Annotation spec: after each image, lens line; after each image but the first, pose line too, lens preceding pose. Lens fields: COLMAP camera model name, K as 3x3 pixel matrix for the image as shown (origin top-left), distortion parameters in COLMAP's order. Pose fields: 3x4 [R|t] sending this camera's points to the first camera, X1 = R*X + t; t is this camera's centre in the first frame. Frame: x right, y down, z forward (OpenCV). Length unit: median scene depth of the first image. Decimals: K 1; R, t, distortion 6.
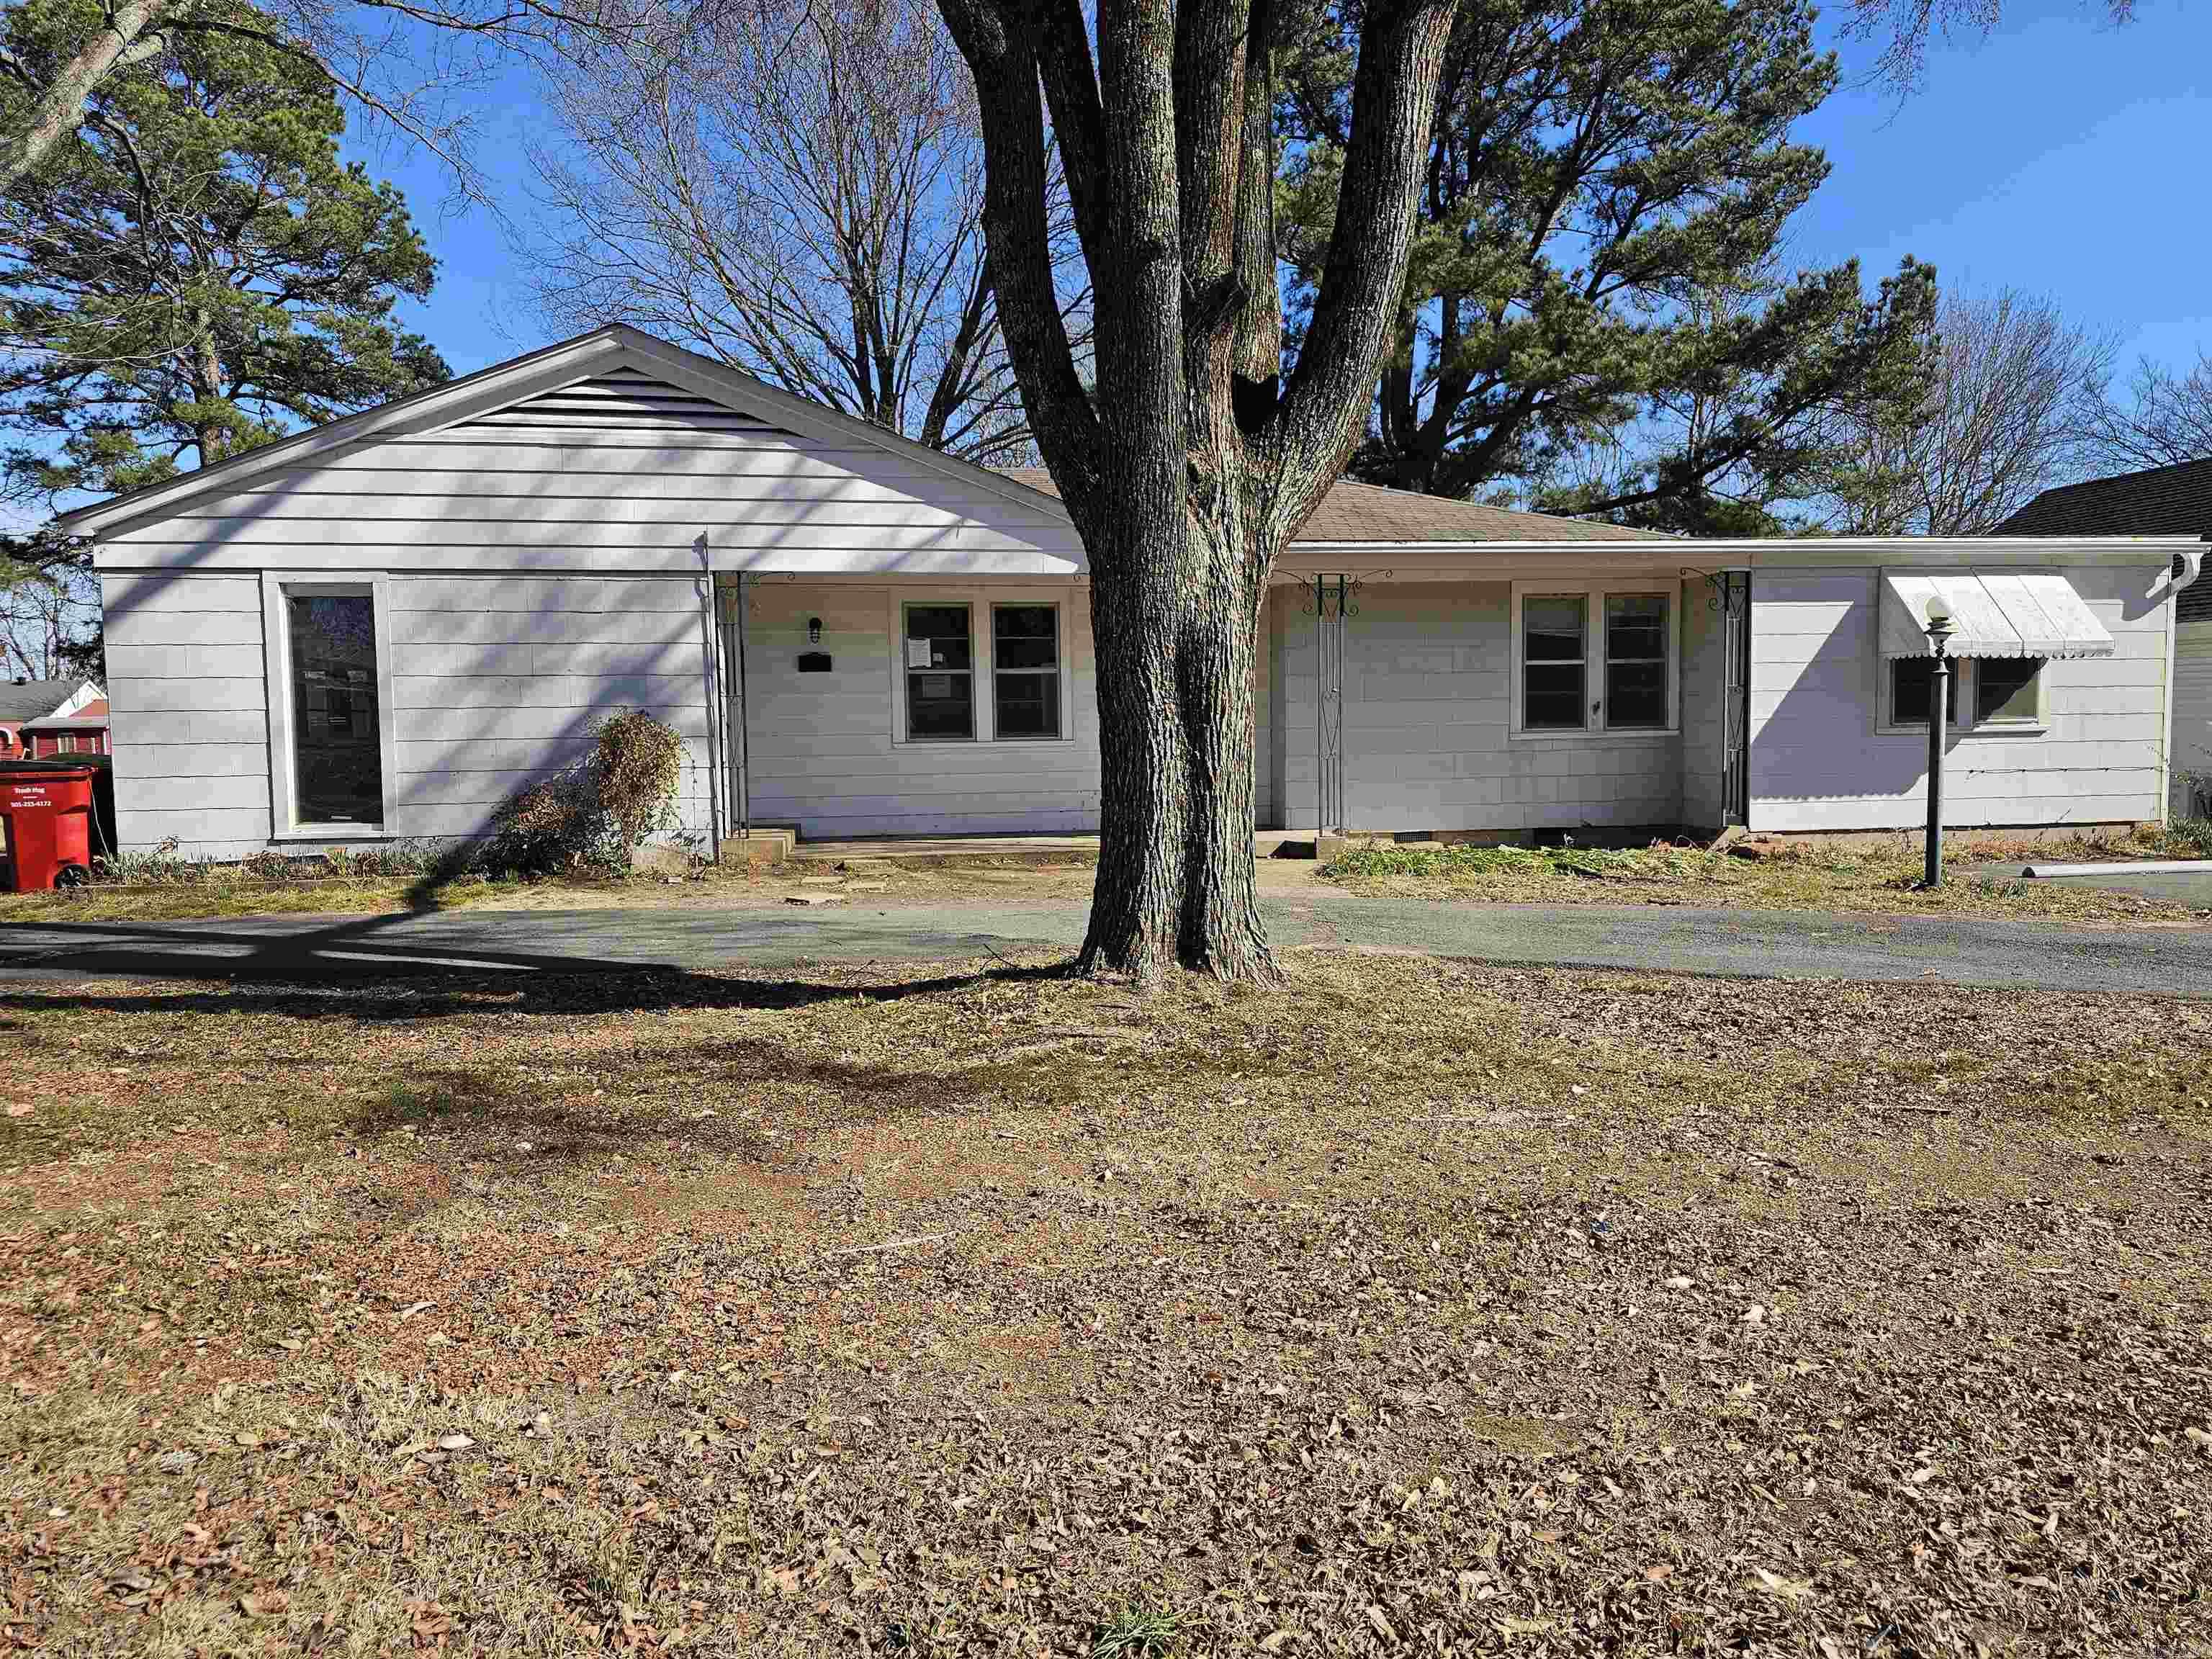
lens RADIAL K [[1459.5, 0, 1110.9], [0, 1459.5, 806.9], [0, 0, 1]] dist [0.028769, -0.003497]
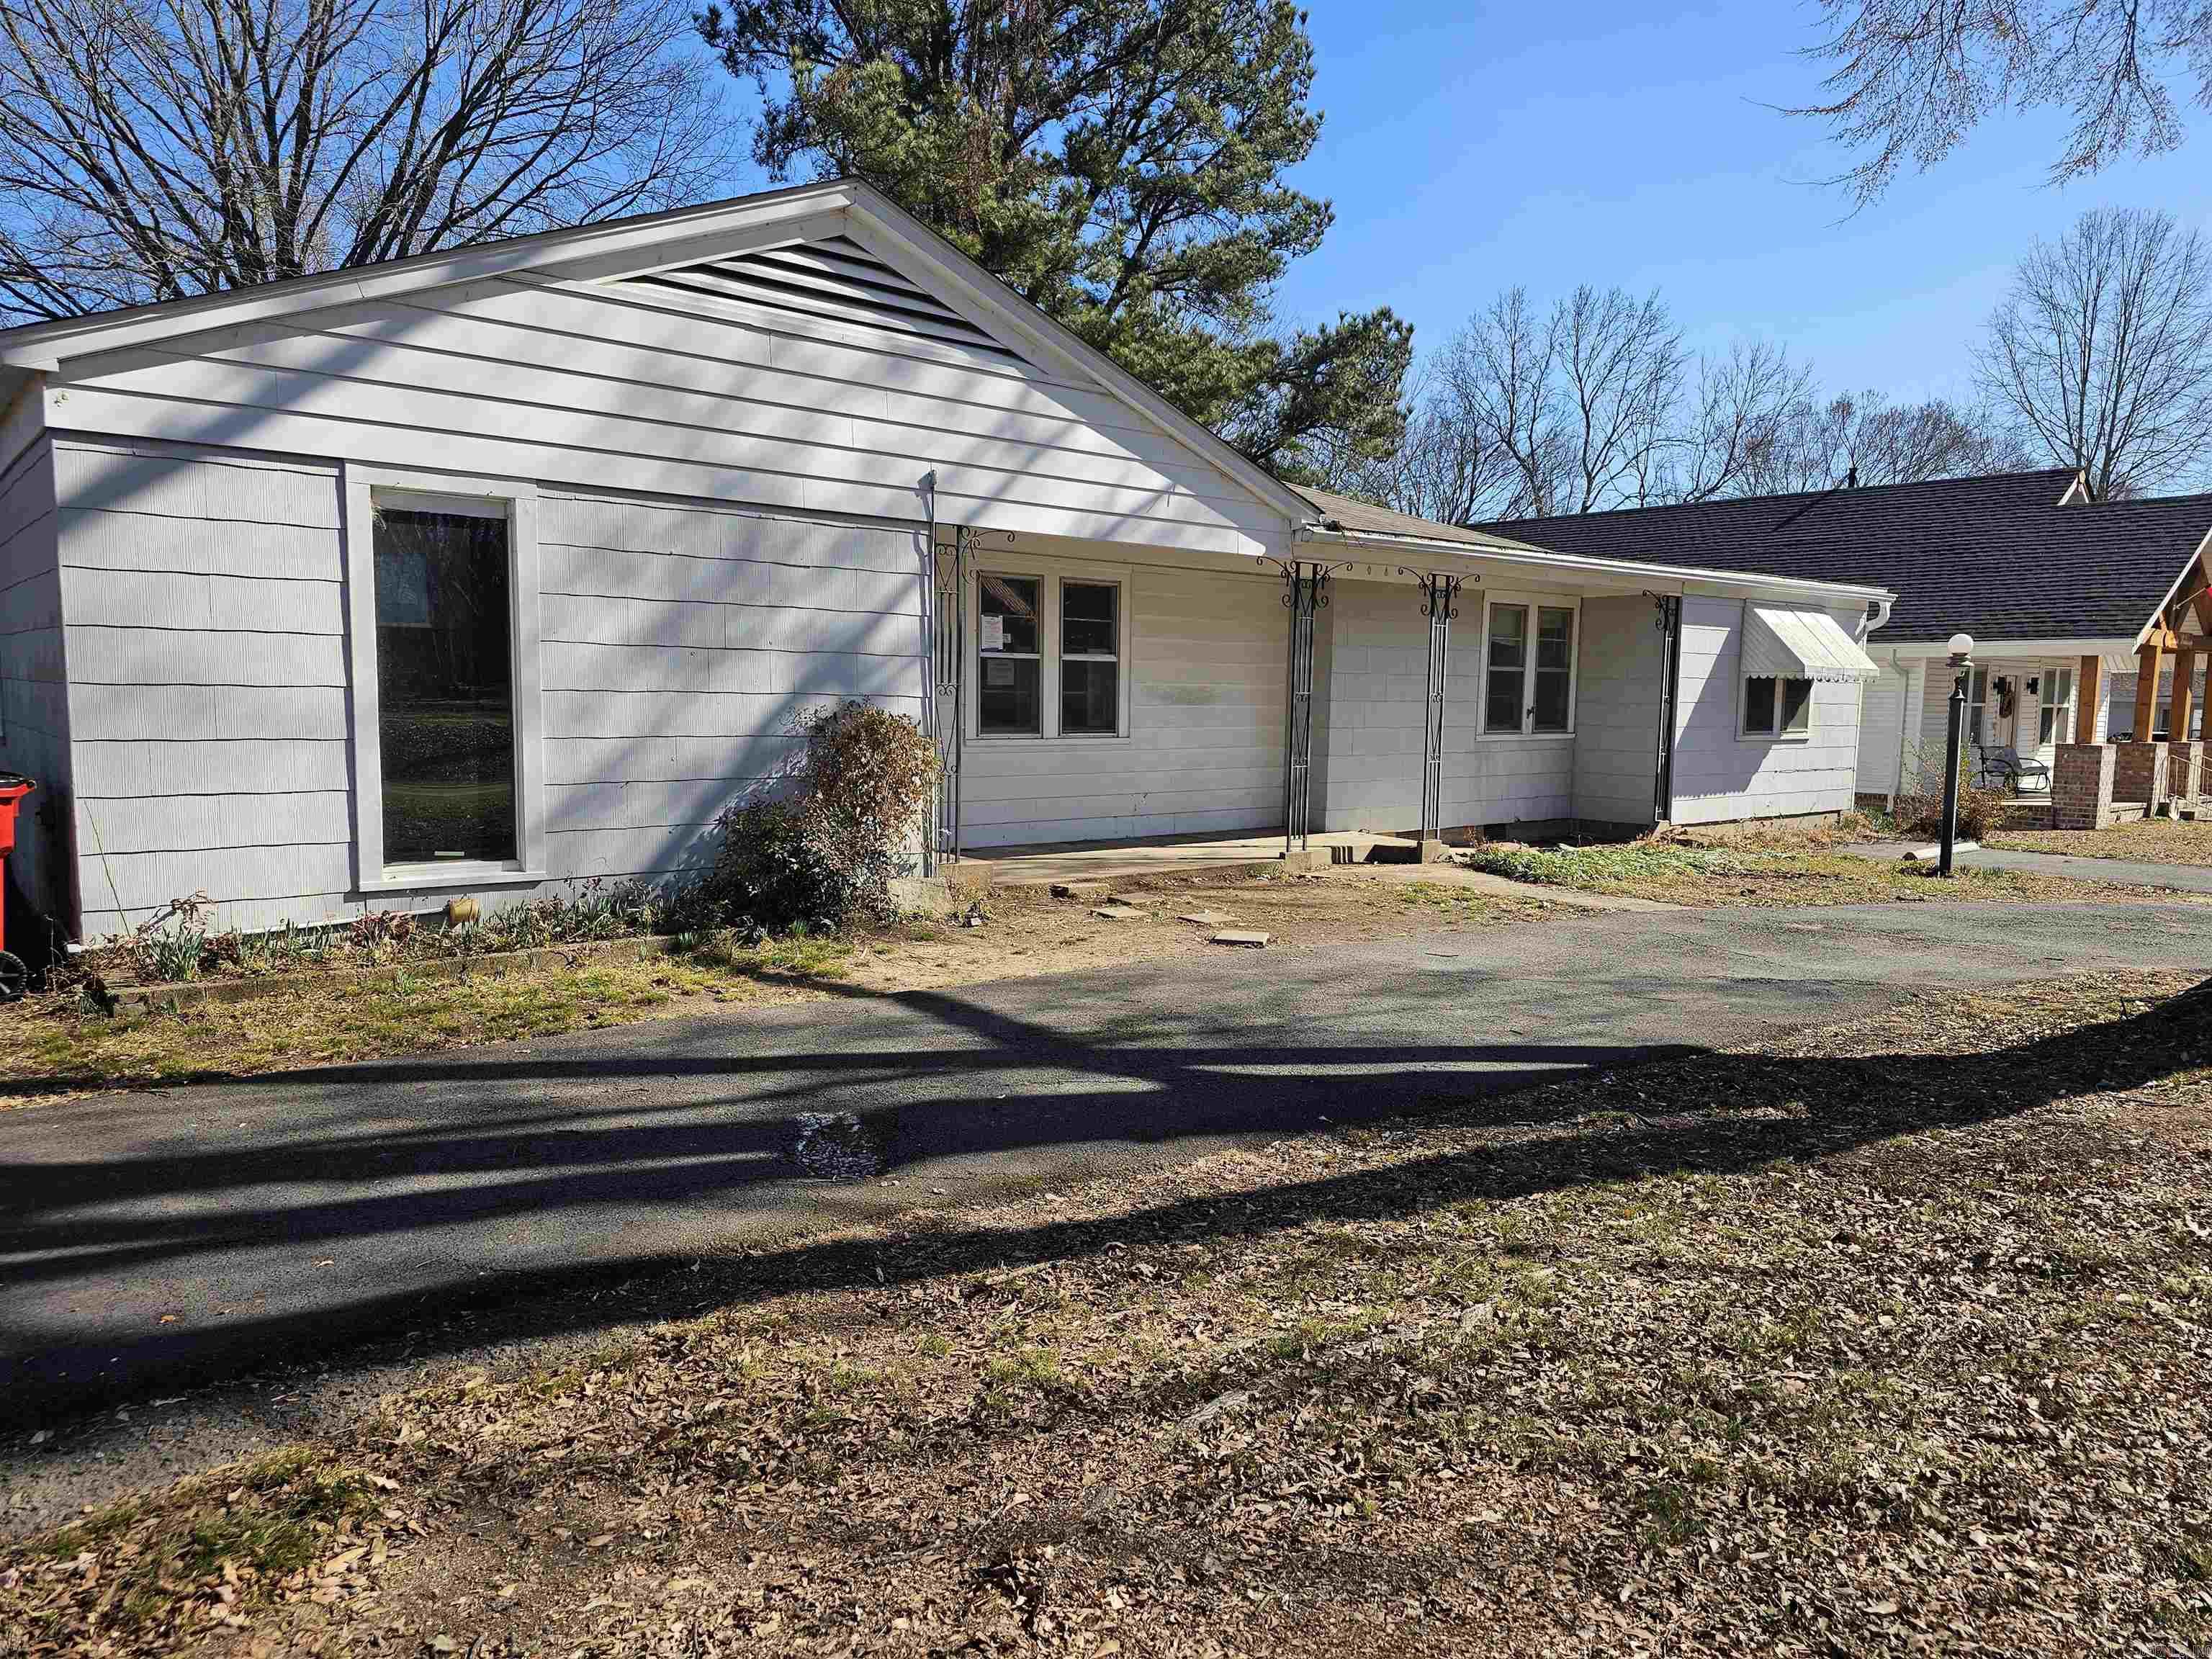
lens RADIAL K [[1466.7, 0, 1106.0], [0, 1466.7, 829.5], [0, 0, 1]] dist [0.036472, -0.004428]
pose [[0.854724, -0.022127, 0.518611, -0.606475], [0.003430, 0.999310, 0.036983, -0.026657], [-0.519071, -0.029831, 0.854210, 0.281440]]
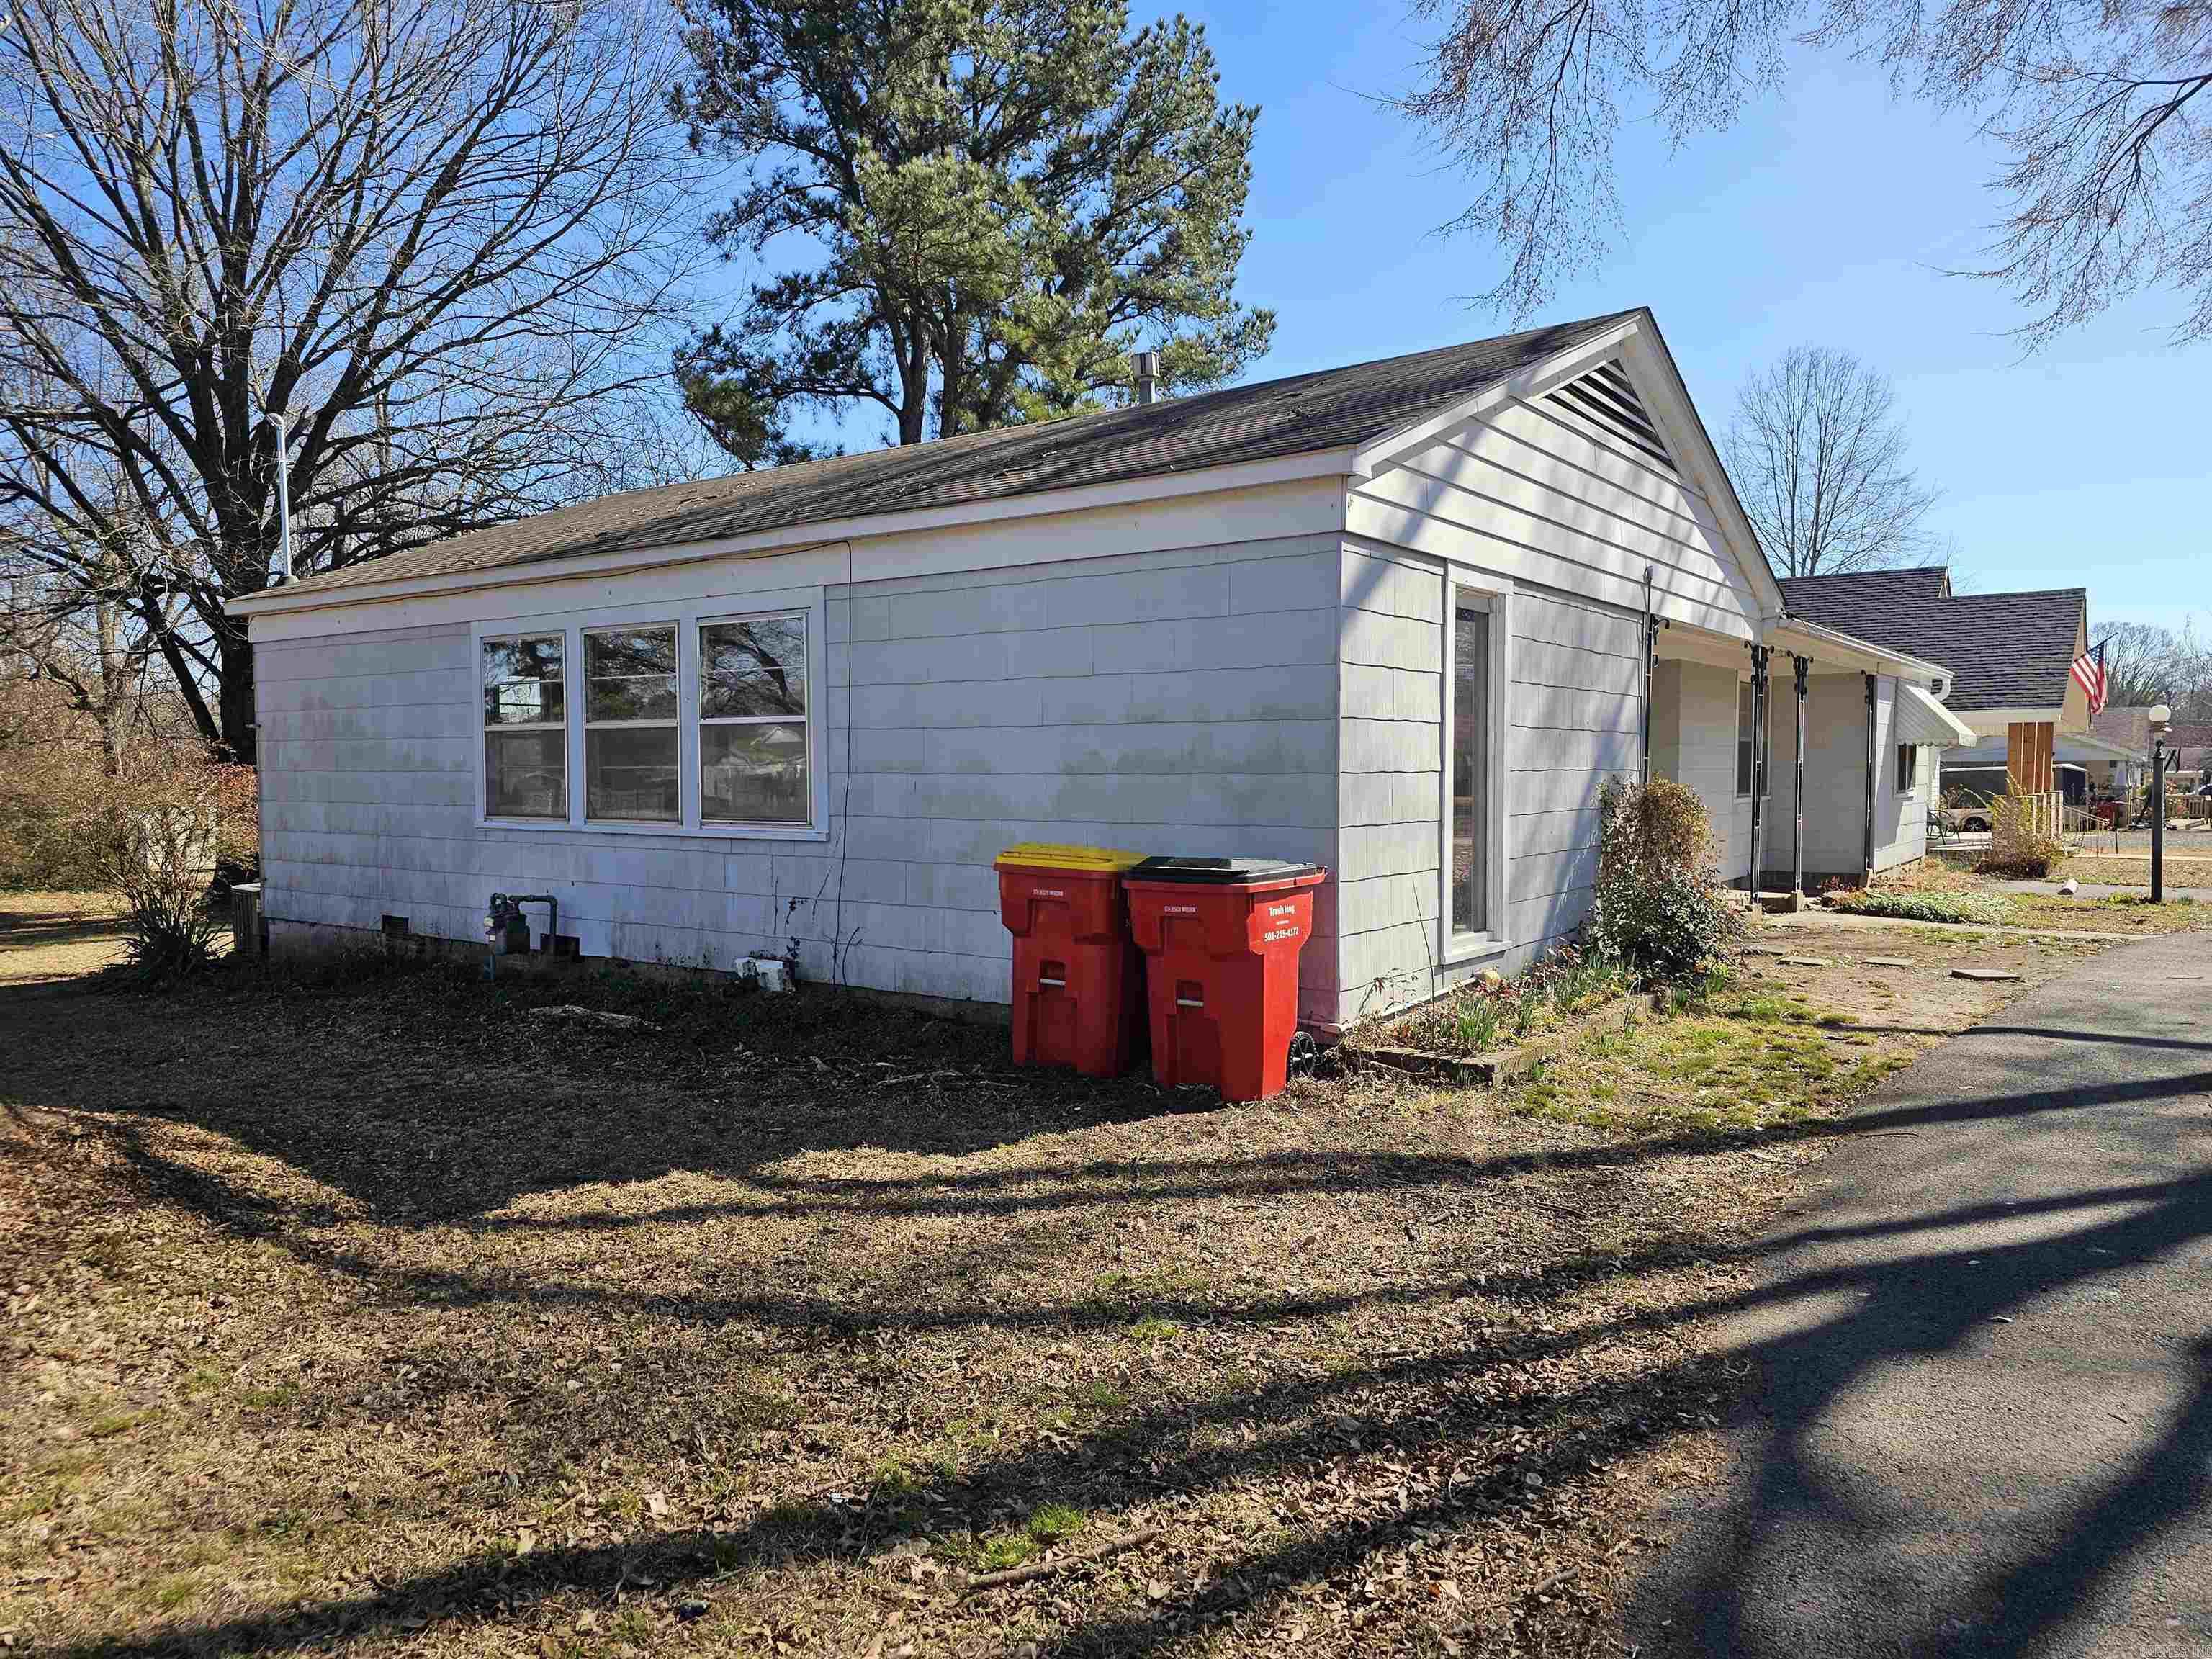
lens RADIAL K [[1459.5, 0, 1110.9], [0, 1459.5, 806.9], [0, 0, 1]] dist [0.028769, -0.003497]
pose [[0.709394, -0.008464, 0.704762, -1.112368], [0.032988, 0.999231, -0.021204, -0.039010], [-0.704040, 0.038290, 0.709127, 0.618056]]
